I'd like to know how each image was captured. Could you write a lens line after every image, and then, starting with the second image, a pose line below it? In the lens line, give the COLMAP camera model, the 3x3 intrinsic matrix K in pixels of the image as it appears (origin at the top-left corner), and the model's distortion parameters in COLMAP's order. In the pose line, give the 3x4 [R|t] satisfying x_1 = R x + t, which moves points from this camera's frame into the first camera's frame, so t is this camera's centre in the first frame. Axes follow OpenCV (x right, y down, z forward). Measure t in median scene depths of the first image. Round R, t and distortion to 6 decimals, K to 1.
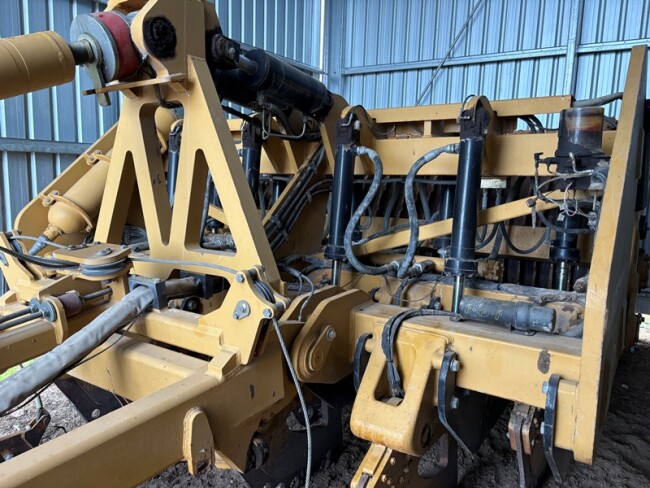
lens RADIAL K [[482.9, 0, 319.6], [0, 482.9, 242.6], [0, 0, 1]] dist [0.005295, -0.004879]
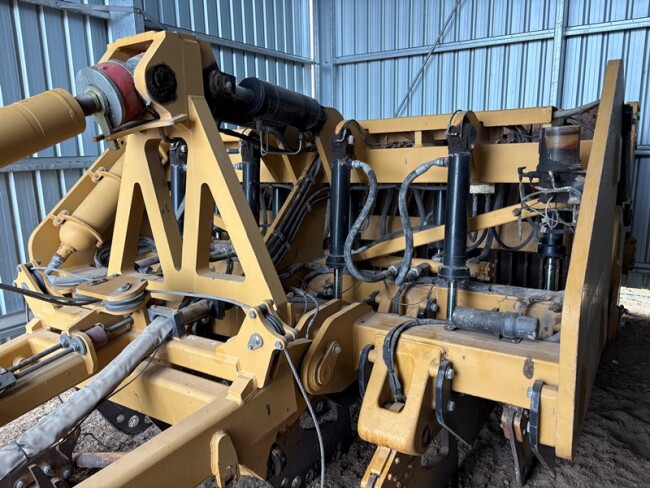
lens RADIAL K [[481.0, 0, 323.6], [0, 481.0, 245.8], [0, 0, 1]] dist [0.002020, 0.003289]
pose [[0.998603, -0.052564, 0.005469, 0.000904], [0.052177, 0.997070, 0.055944, -0.088237], [-0.008394, -0.055581, 0.998419, -0.063162]]
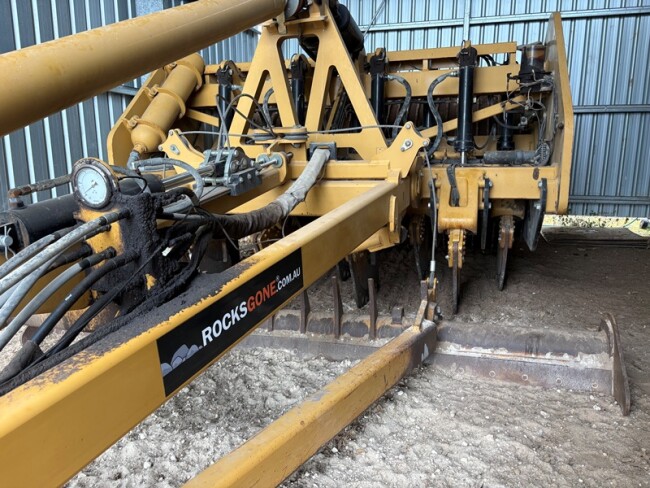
lens RADIAL K [[471.6, 0, 325.0], [0, 471.6, 244.0], [0, 0, 1]] dist [0.008348, 0.002132]
pose [[0.956614, -0.085117, 0.278647, -0.657259], [0.068688, 0.995303, 0.068220, 0.245428], [-0.283145, -0.046121, 0.957967, -0.435255]]
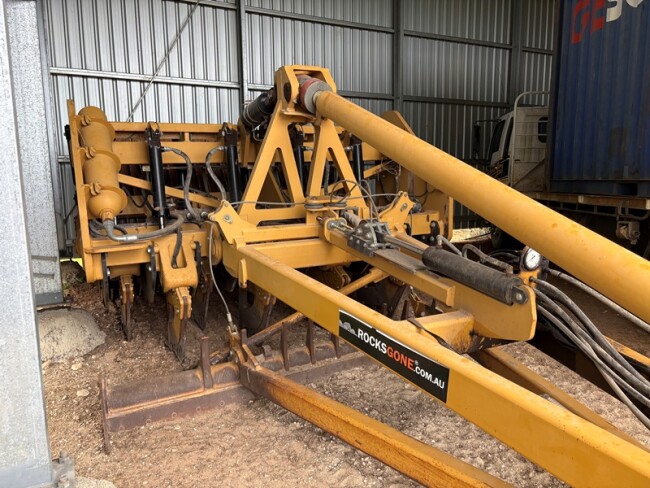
lens RADIAL K [[471.6, 0, 325.0], [0, 471.6, 244.0], [0, 0, 1]] dist [0.008348, 0.002132]
pose [[0.503636, -0.159657, 0.849035, -1.789092], [0.149483, 0.984056, 0.096376, 0.012523], [-0.850885, 0.078378, 0.519472, -0.001411]]
